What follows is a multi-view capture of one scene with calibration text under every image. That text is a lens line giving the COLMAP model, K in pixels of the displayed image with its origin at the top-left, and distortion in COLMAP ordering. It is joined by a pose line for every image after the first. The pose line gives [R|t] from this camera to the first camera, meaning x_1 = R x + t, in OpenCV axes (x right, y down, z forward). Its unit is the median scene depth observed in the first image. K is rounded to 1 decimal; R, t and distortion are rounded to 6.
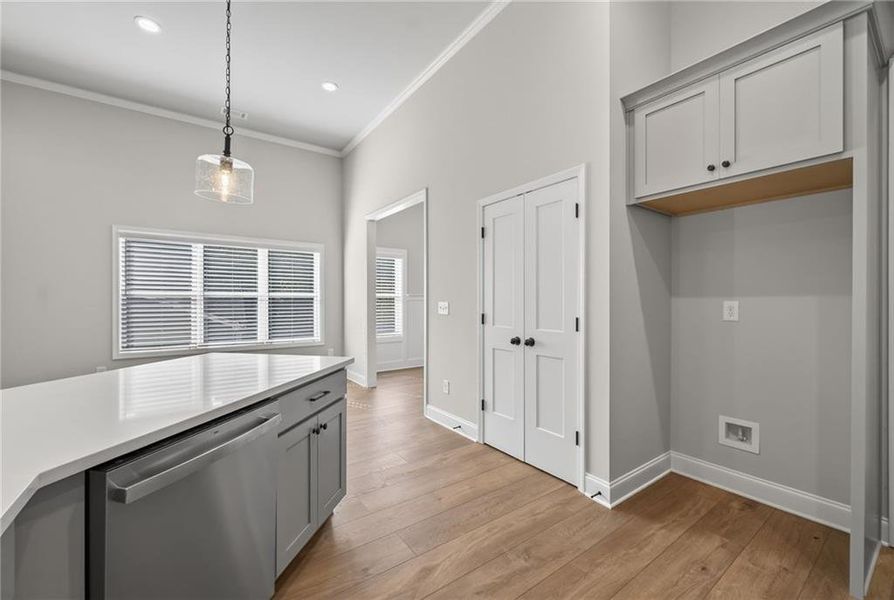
lens RADIAL K [[361.4, 0, 440.1], [0, 361.4, 300.7], [0, 0, 1]] dist [-0.002566, 0.000285]
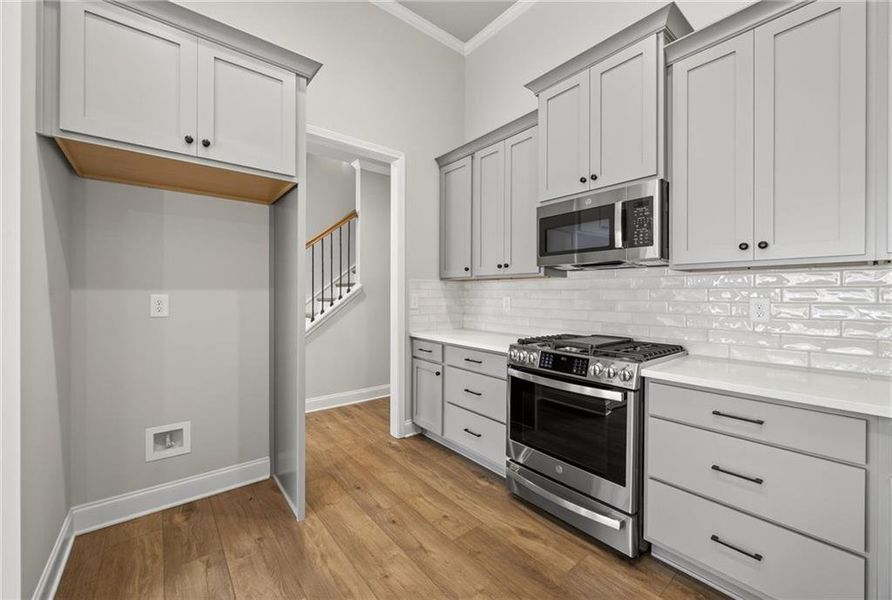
lens RADIAL K [[360.6, 0, 444.8], [0, 360.6, 294.9], [0, 0, 1]] dist [-0.002566, 0.000285]
pose [[-0.079811, -0.004283, 0.996801, -0.115929], [-0.003893, 0.999984, 0.003985, -0.003191], [-0.996802, -0.003563, -0.079826, 0.349938]]
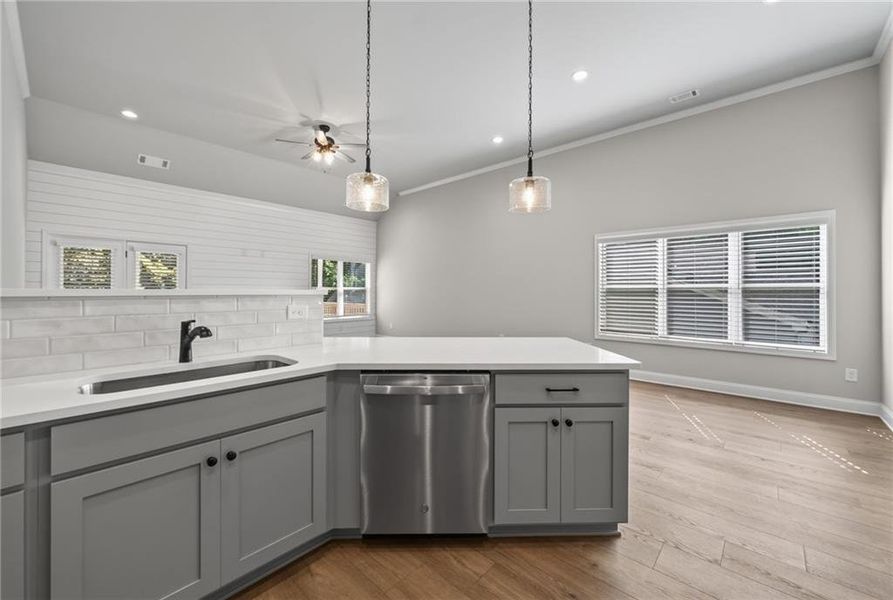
lens RADIAL K [[361.0, 0, 441.3], [0, 361.0, 287.5], [0, 0, 1]] dist [-0.002566, 0.000285]
pose [[0.211419, -0.010838, -0.977336, 0.405087], [-0.004768, 0.999915, -0.012120, -0.001739], [0.977384, 0.007223, 0.211349, 0.332427]]
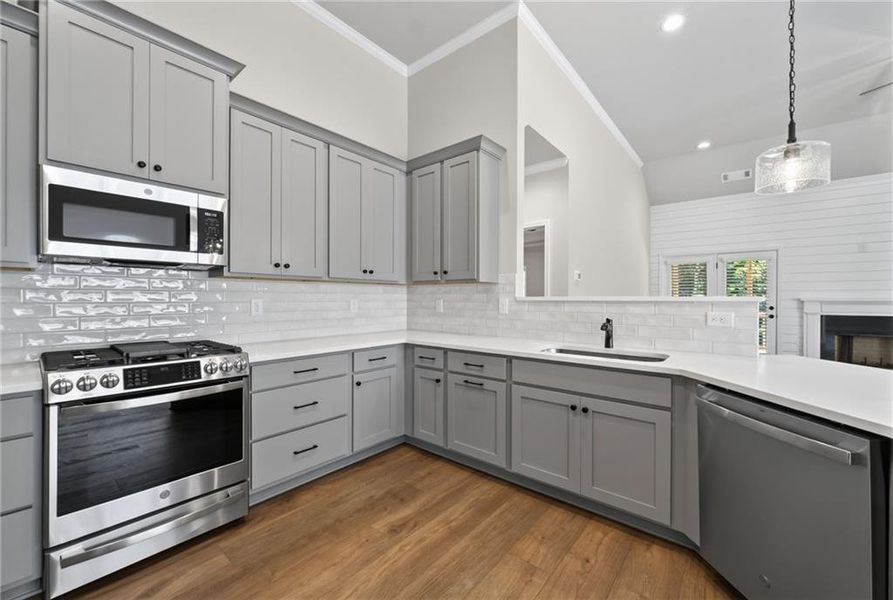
lens RADIAL K [[361.0, 0, 444.0], [0, 361.0, 297.1], [0, 0, 1]] dist [-0.002566, 0.000285]
pose [[-0.967901, -0.001577, -0.251325, 0.302103], [-0.001946, 0.999997, 0.001217, -0.002569], [0.251322, 0.001667, -0.967902, 0.845142]]
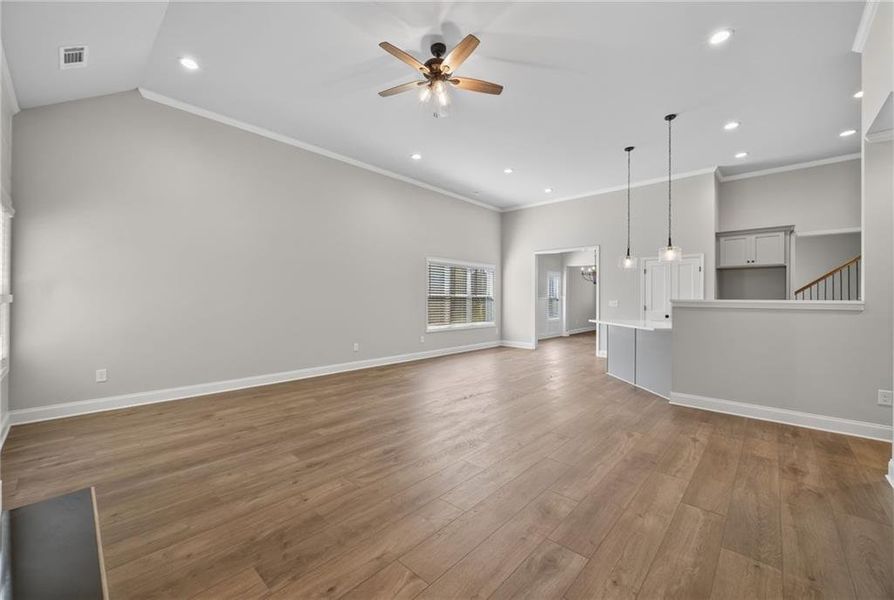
lens RADIAL K [[361.4, 0, 445.3], [0, 361.4, 295.9], [0, 0, 1]] dist [-0.002566, 0.000285]
pose [[0.979939, 0.010593, 0.199015, -2.038986], [-0.008178, 0.999883, -0.012953, 0.013812], [-0.199129, 0.011065, 0.979911, -1.313630]]
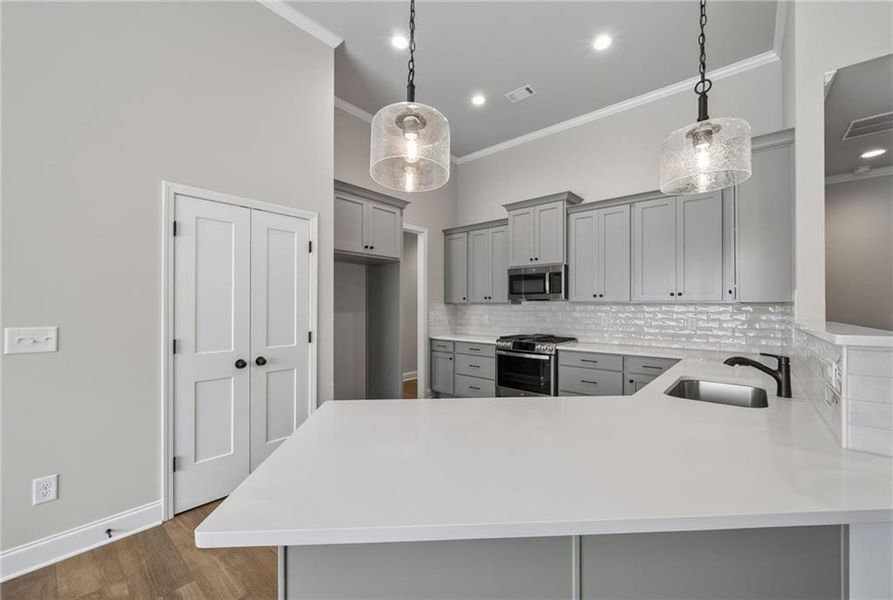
lens RADIAL K [[361.0, 0, 443.3], [0, 361.0, 308.1], [0, 0, 1]] dist [-0.002566, 0.000285]
pose [[-0.248179, -0.006333, 0.968693, -0.911058], [-0.001914, 0.999980, 0.006047, -0.042594], [-0.968712, -0.000353, -0.248186, 0.820822]]
